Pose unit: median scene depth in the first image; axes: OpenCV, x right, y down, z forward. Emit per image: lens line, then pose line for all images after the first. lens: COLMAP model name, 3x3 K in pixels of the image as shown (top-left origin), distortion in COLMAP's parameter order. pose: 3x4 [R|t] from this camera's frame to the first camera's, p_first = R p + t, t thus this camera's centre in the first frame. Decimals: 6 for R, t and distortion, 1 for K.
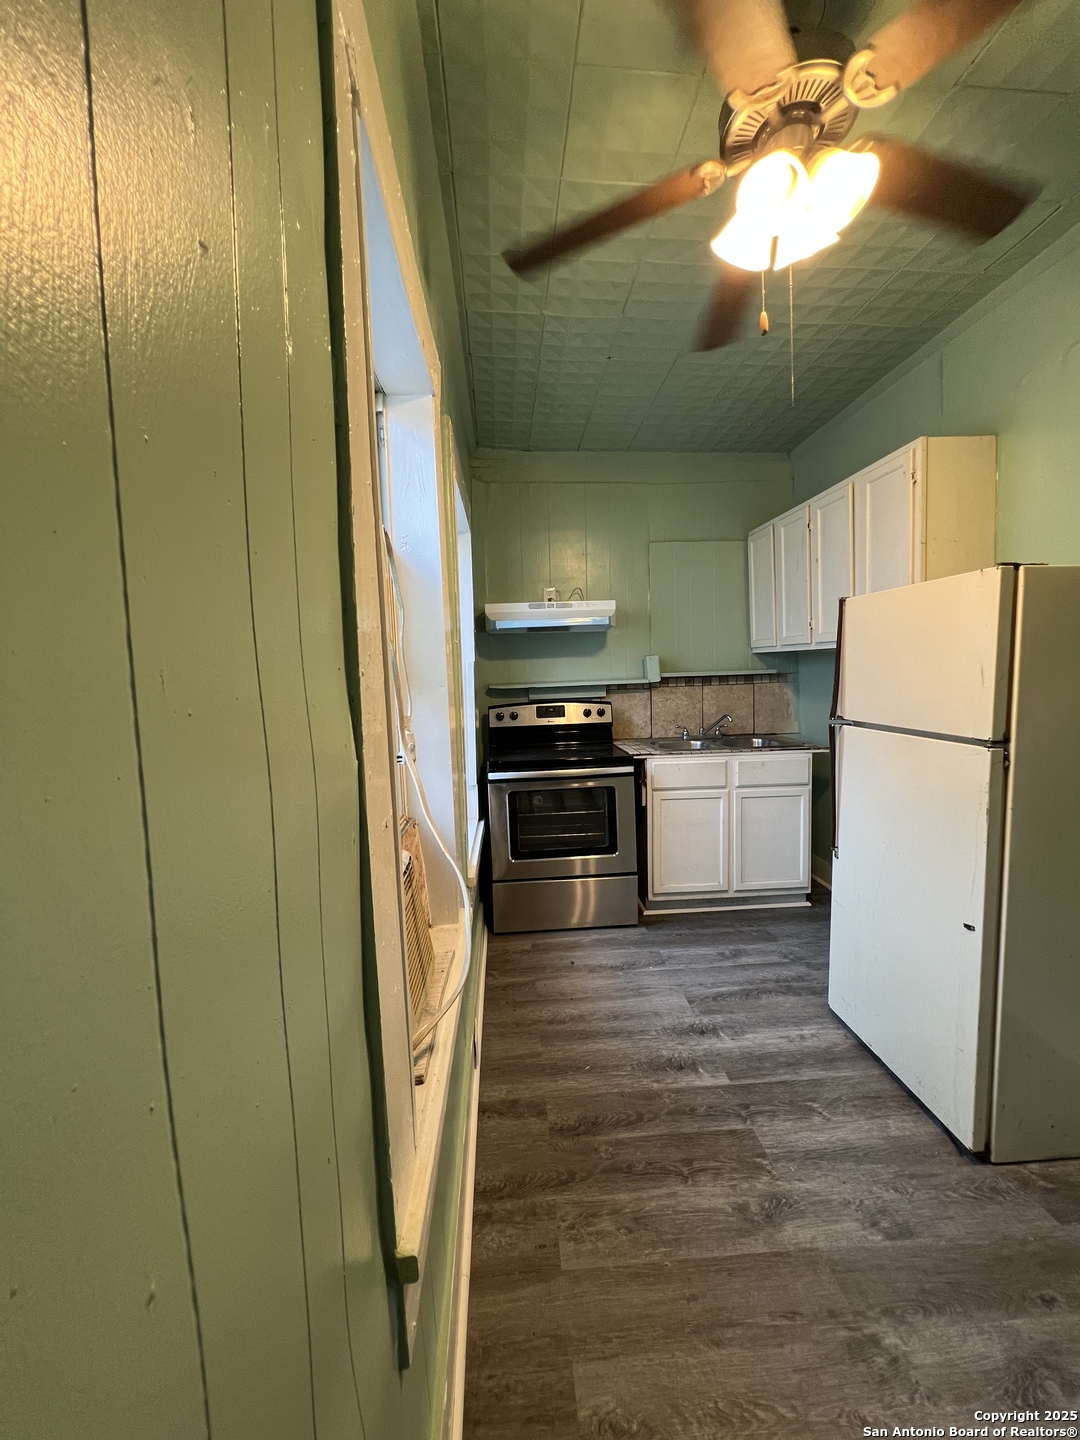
lens RADIAL K [[577.4, 0, 541.3], [0, 577.4, 716.7], [0, 0, 1]] dist [-0.000414, -0.000373]
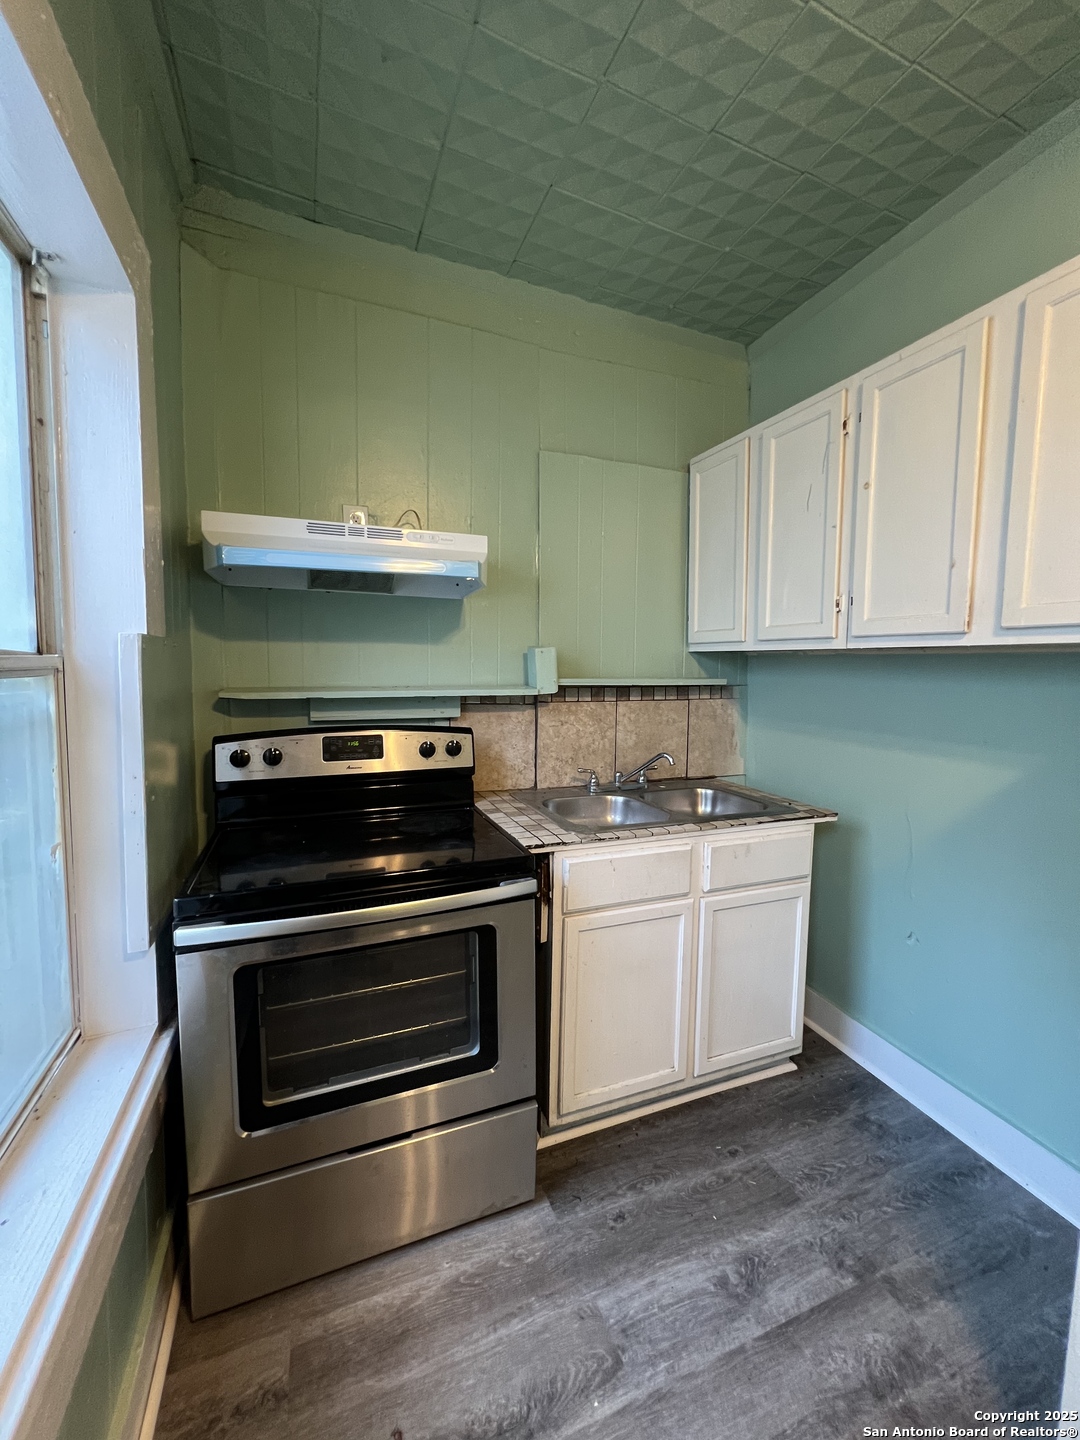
lens RADIAL K [[577.0, 0, 545.3], [0, 577.0, 716.9], [0, 0, 1]] dist [0.000242, -0.000485]
pose [[0.949077, 0.013955, 0.314734, 0.016496], [-0.014648, 0.999893, -0.000163, -0.039626], [-0.314702, -0.004455, 0.949180, 0.488701]]
